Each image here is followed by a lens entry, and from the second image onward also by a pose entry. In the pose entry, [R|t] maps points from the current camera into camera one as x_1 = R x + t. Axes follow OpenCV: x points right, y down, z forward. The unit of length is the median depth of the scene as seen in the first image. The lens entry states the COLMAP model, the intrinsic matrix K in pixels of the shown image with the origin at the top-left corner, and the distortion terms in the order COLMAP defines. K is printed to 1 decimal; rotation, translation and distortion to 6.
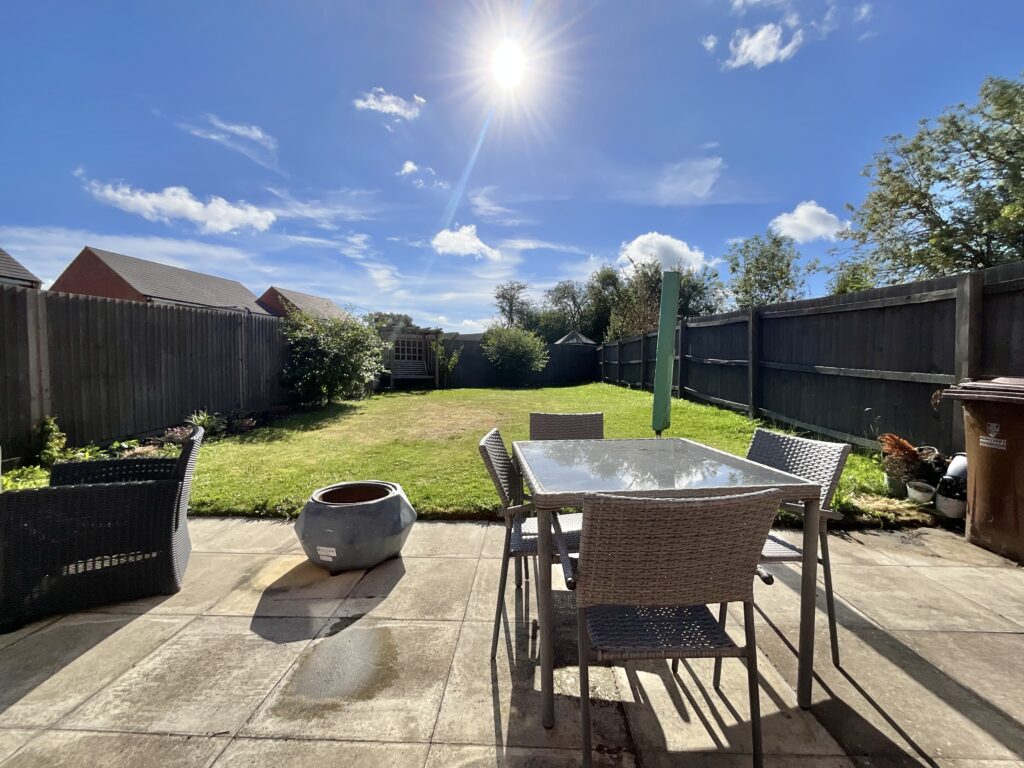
lens RADIAL K [[423.5, 0, 515.2], [0, 423.5, 387.1], [0, 0, 1]] dist [-0.007821, 0.001961]
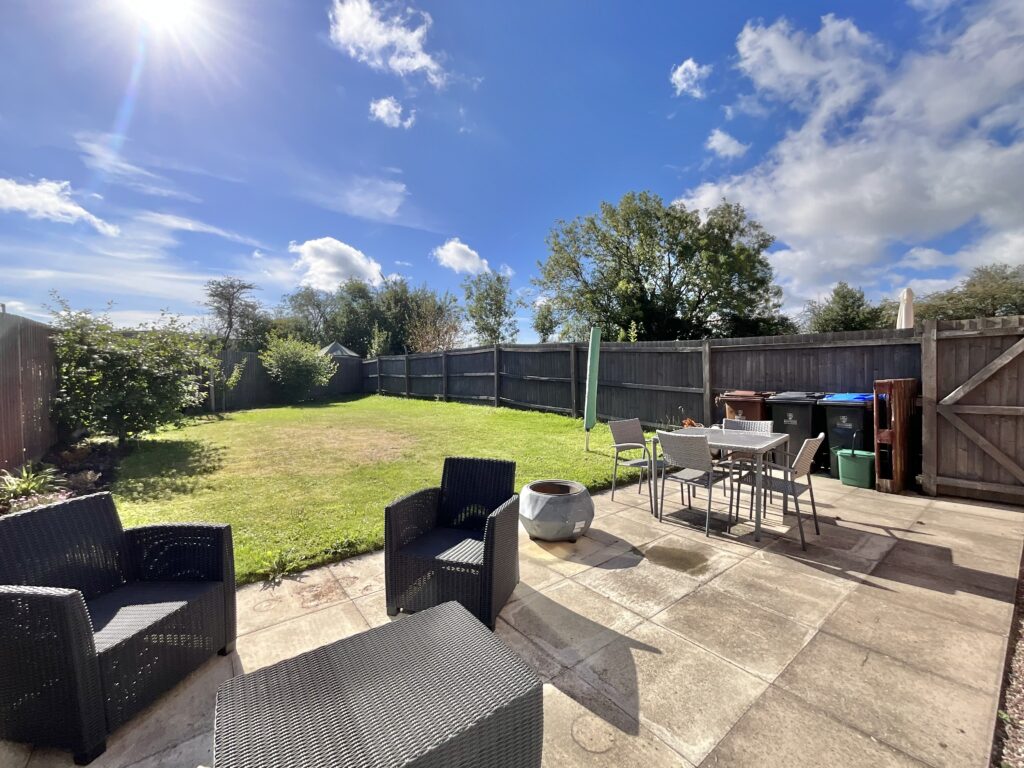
lens RADIAL K [[423.5, 0, 514.0], [0, 423.5, 377.9], [0, 0, 1]] dist [-0.007821, 0.001961]
pose [[0.762916, -0.012212, 0.646382, -0.187644], [0.038227, 0.998924, -0.026245, -0.011150], [-0.645366, 0.044732, 0.762562, -0.001434]]
